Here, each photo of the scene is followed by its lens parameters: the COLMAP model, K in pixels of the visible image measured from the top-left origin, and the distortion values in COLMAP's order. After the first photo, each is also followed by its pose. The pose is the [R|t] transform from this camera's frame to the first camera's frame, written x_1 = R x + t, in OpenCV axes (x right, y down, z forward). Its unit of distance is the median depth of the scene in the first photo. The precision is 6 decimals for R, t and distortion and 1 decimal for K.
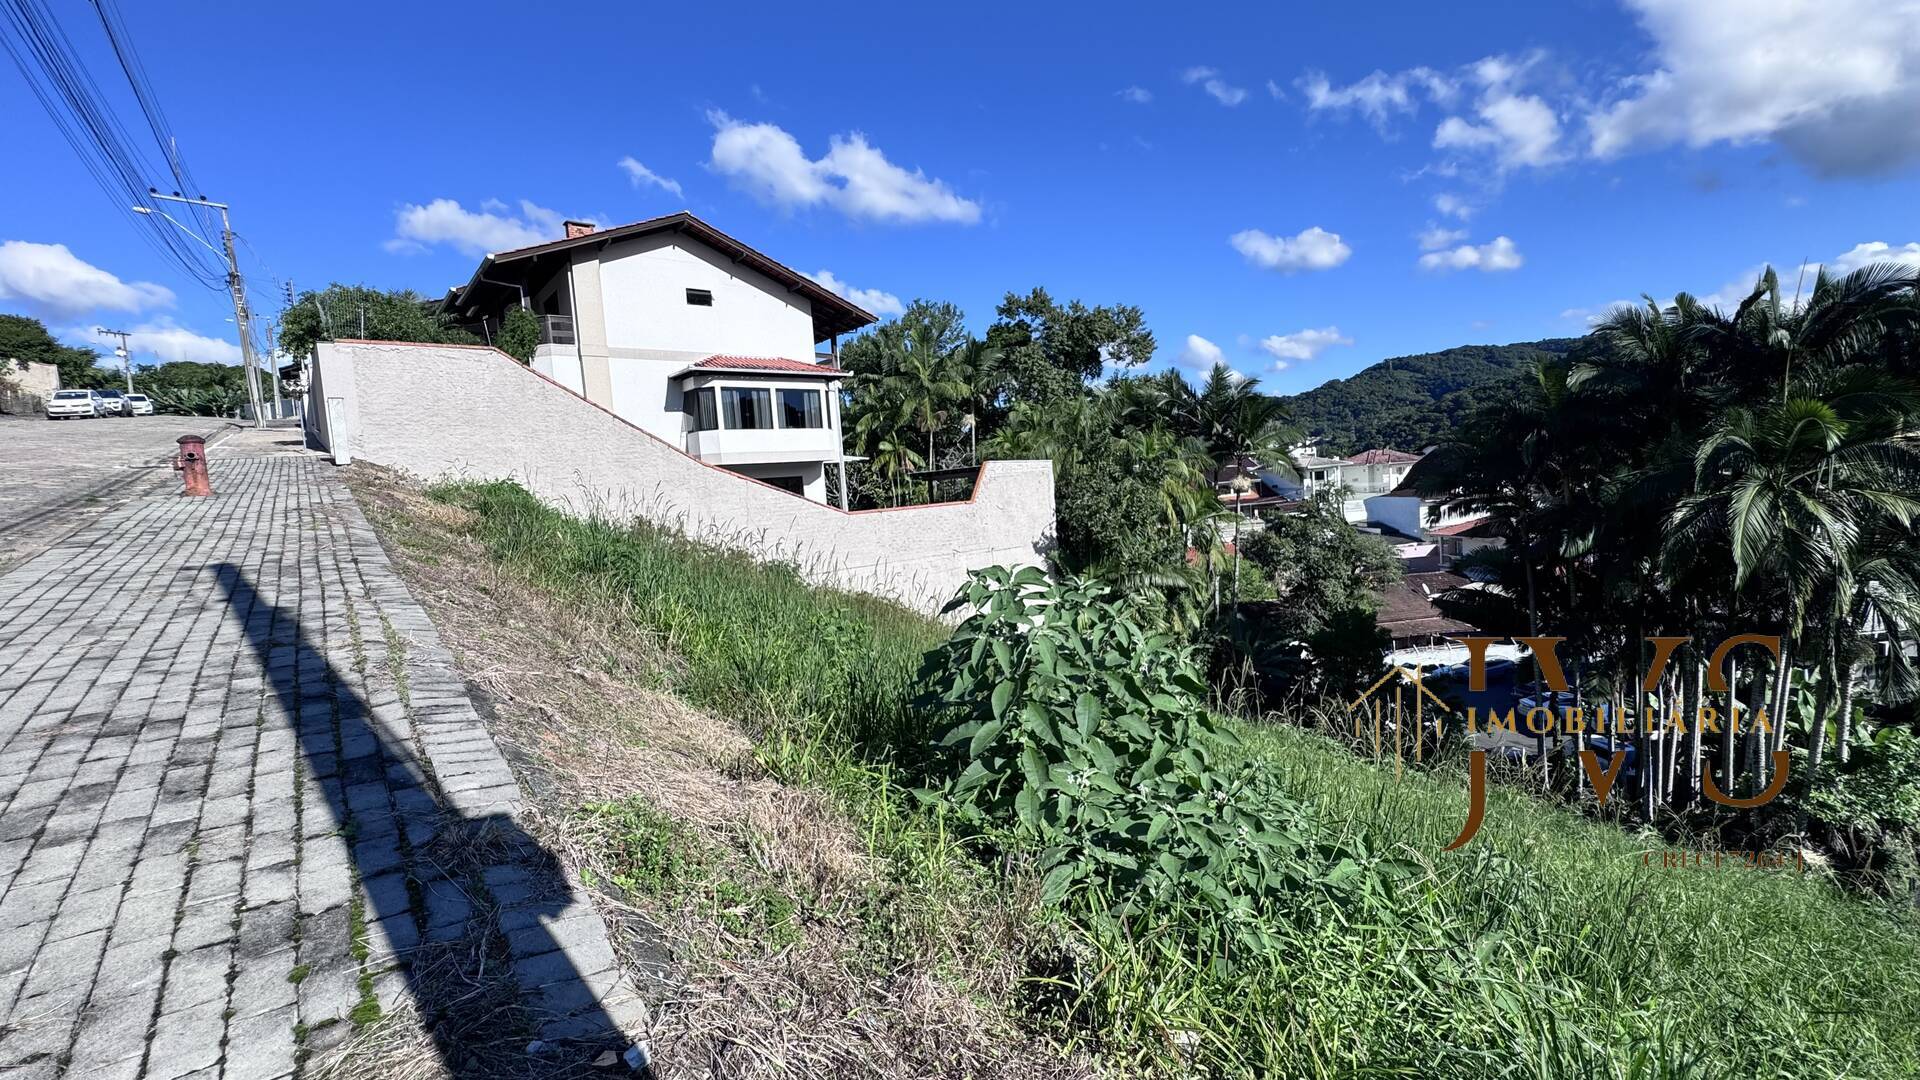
lens RADIAL K [[769.2, 0, 957.8], [0, 769.2, 540.6], [0, 0, 1]] dist [-0.004964, 0.000557]
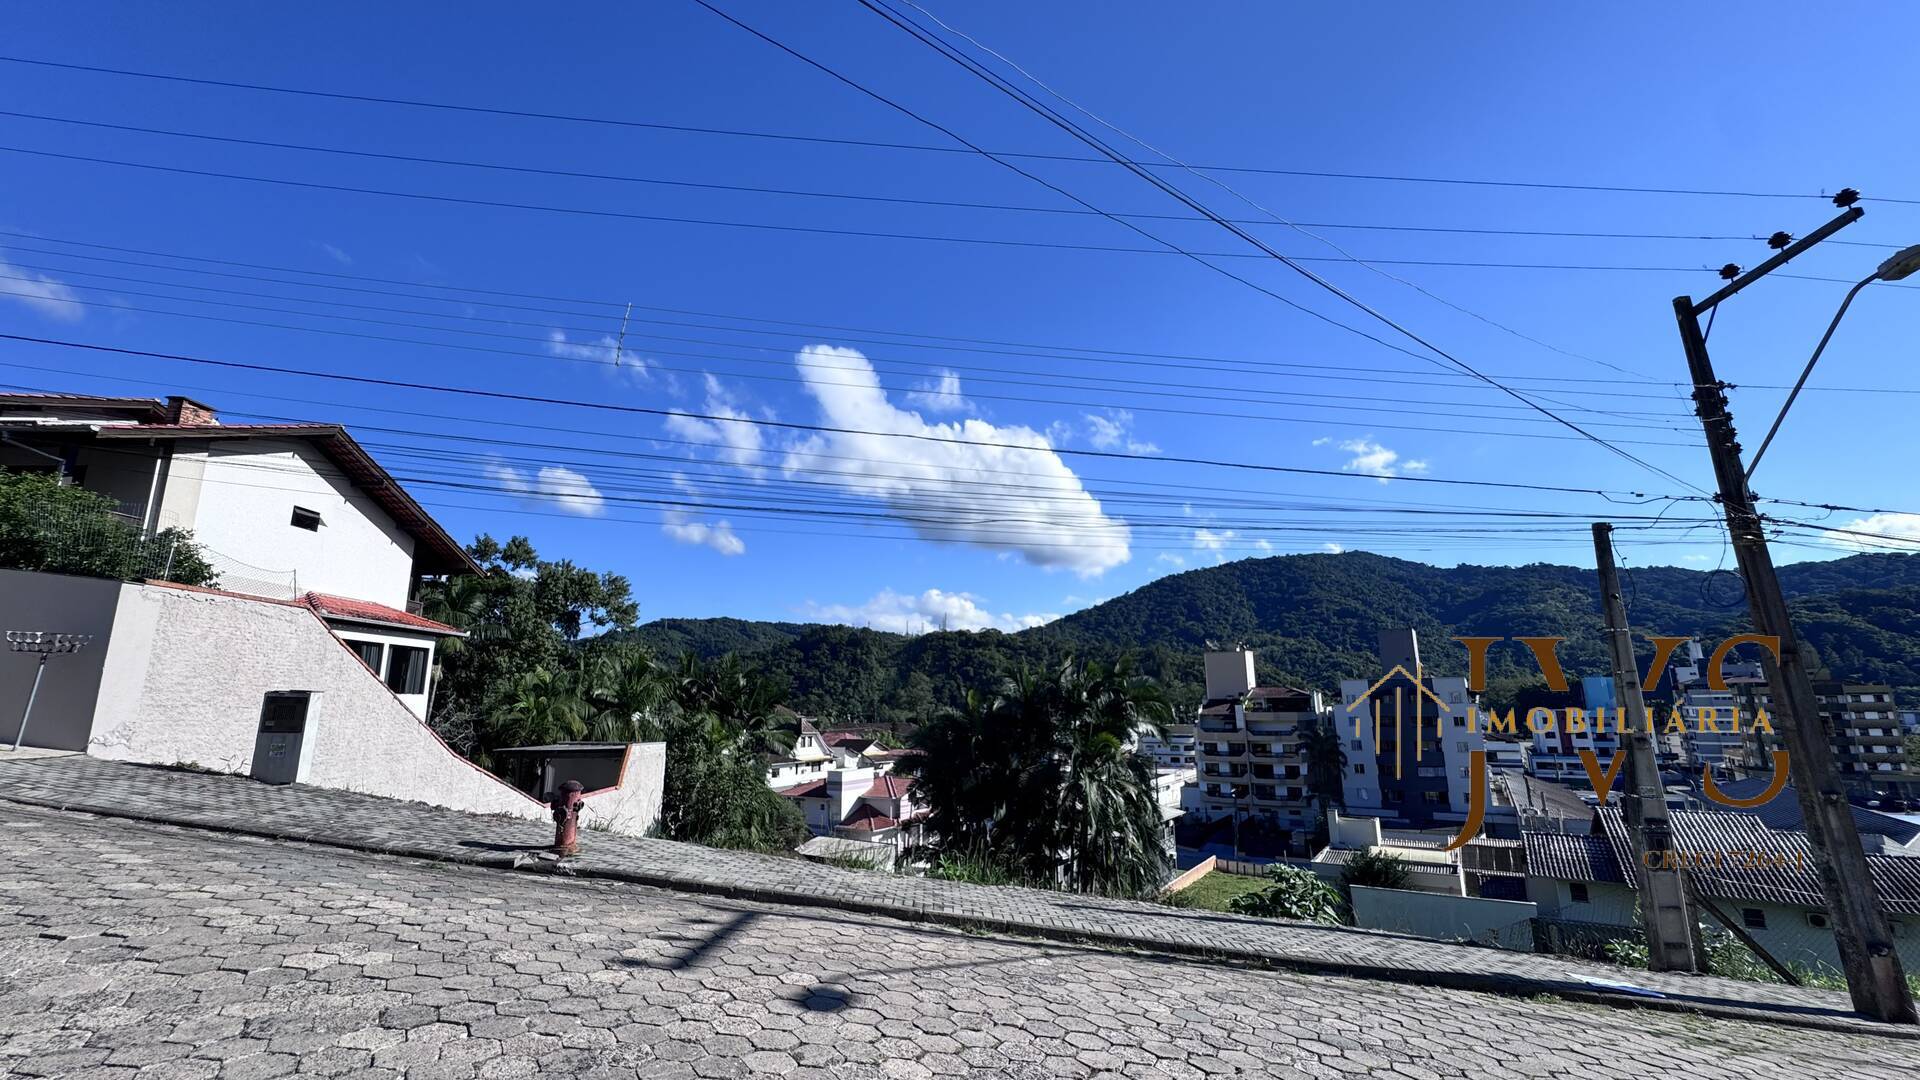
lens RADIAL K [[768.0, 0, 958.1], [0, 768.0, 540.3], [0, 0, 1]] dist [-0.004002, 0.000366]
pose [[0.634235, 0.226362, 0.739261, -0.553368], [0.017634, 0.951695, -0.306538, -0.046896], [-0.772940, 0.207453, 0.599606, 0.010492]]
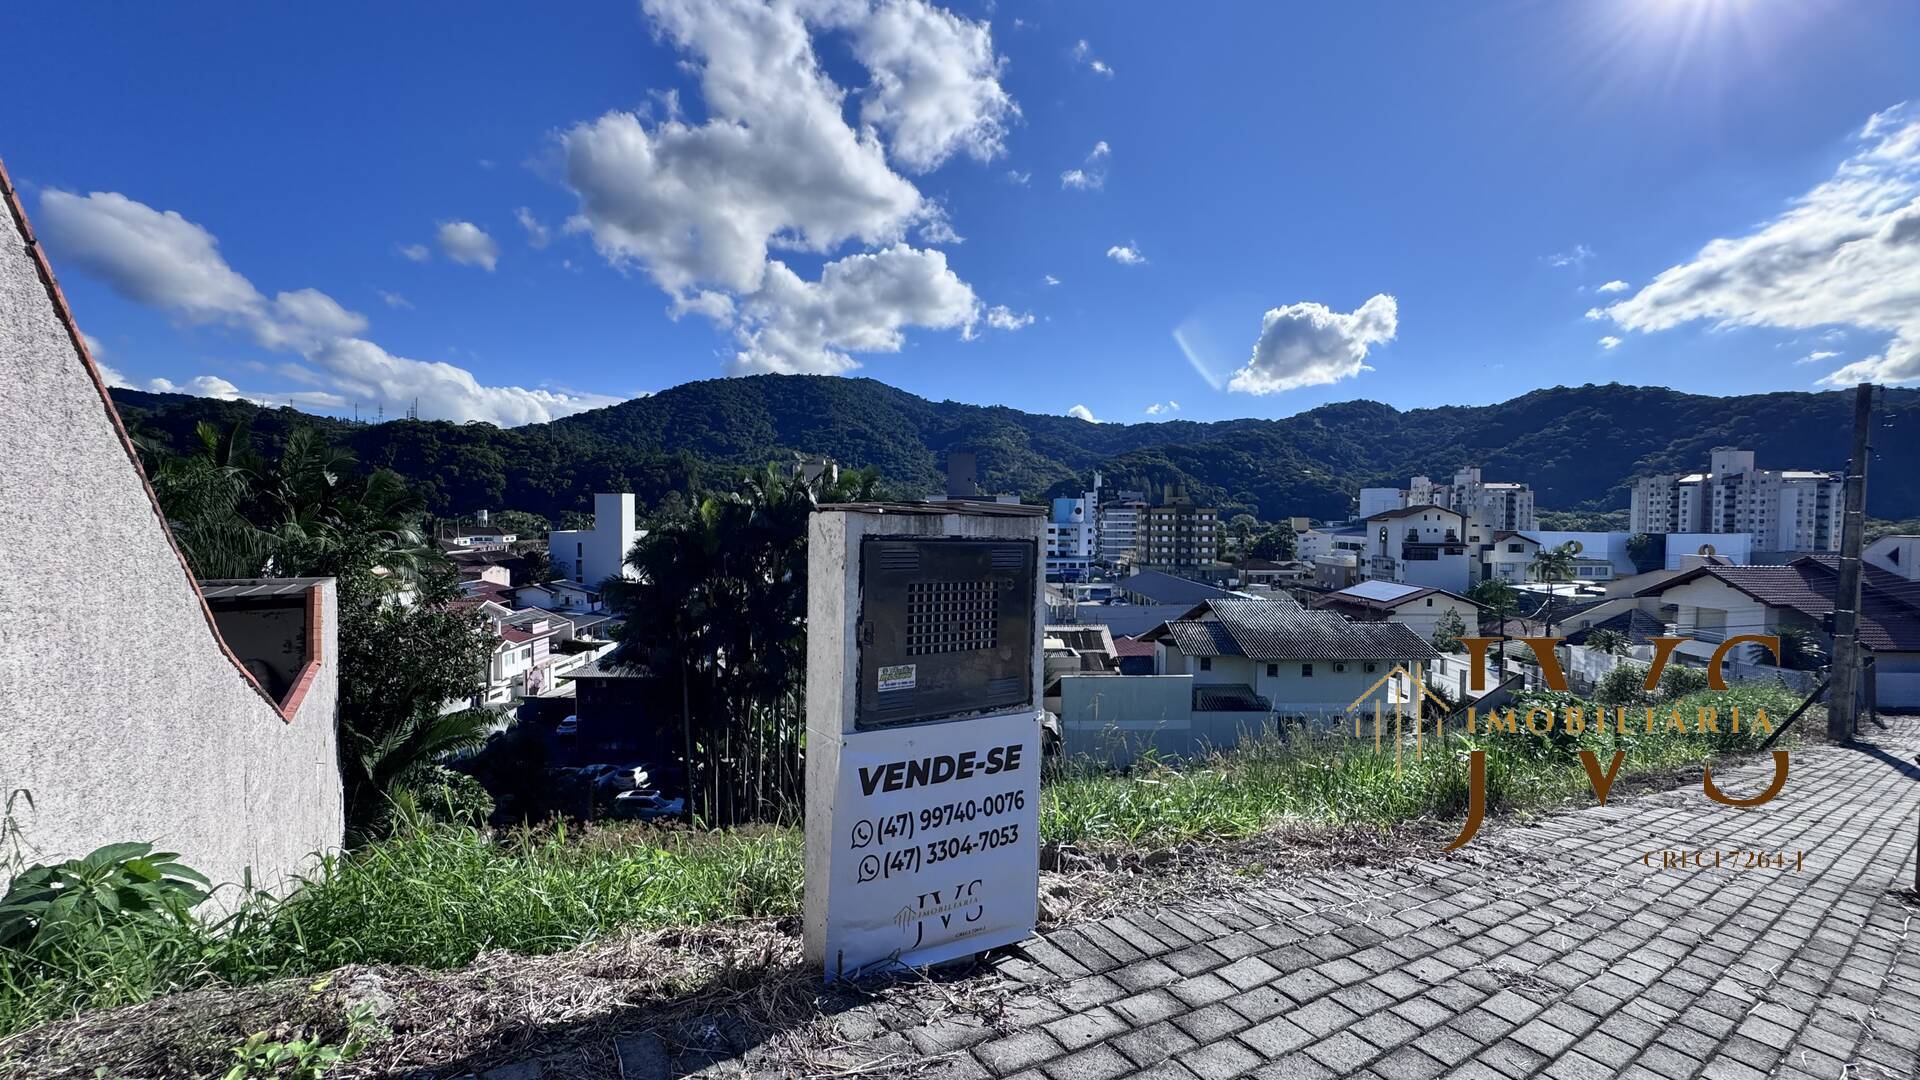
lens RADIAL K [[768.0, 0, 958.1], [0, 768.0, 540.3], [0, 0, 1]] dist [-0.004002, 0.000366]
pose [[0.076942, 0.037210, 0.996341, -0.536474], [0.058046, 0.997441, -0.041734, -0.095615], [-0.995344, 0.061045, 0.074585, 0.548983]]
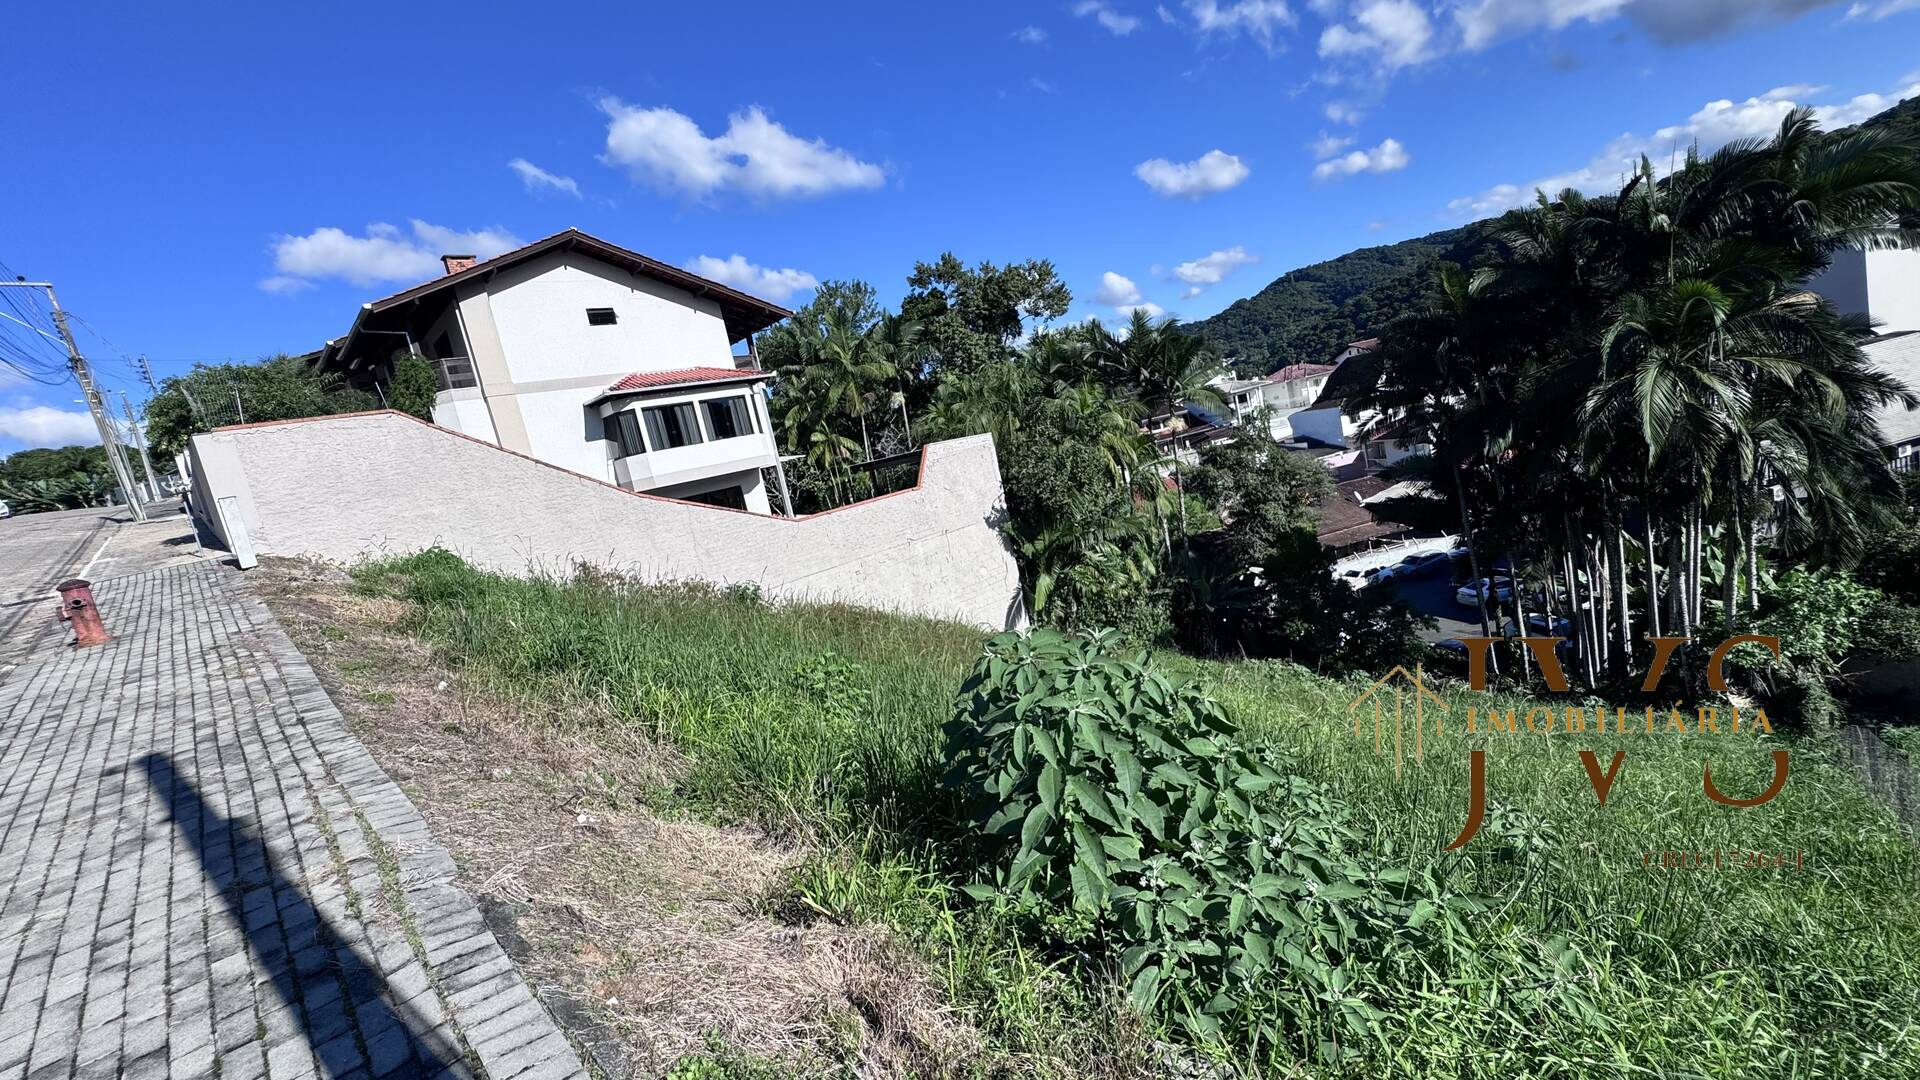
lens RADIAL K [[769.2, 0, 957.8], [0, 769.2, 540.6], [0, 0, 1]] dist [-0.004964, 0.000557]
pose [[0.985757, -0.153309, 0.069140, -0.011888], [0.150090, 0.987427, 0.049606, -0.027192], [-0.075876, -0.038522, 0.996373, 0.010715]]
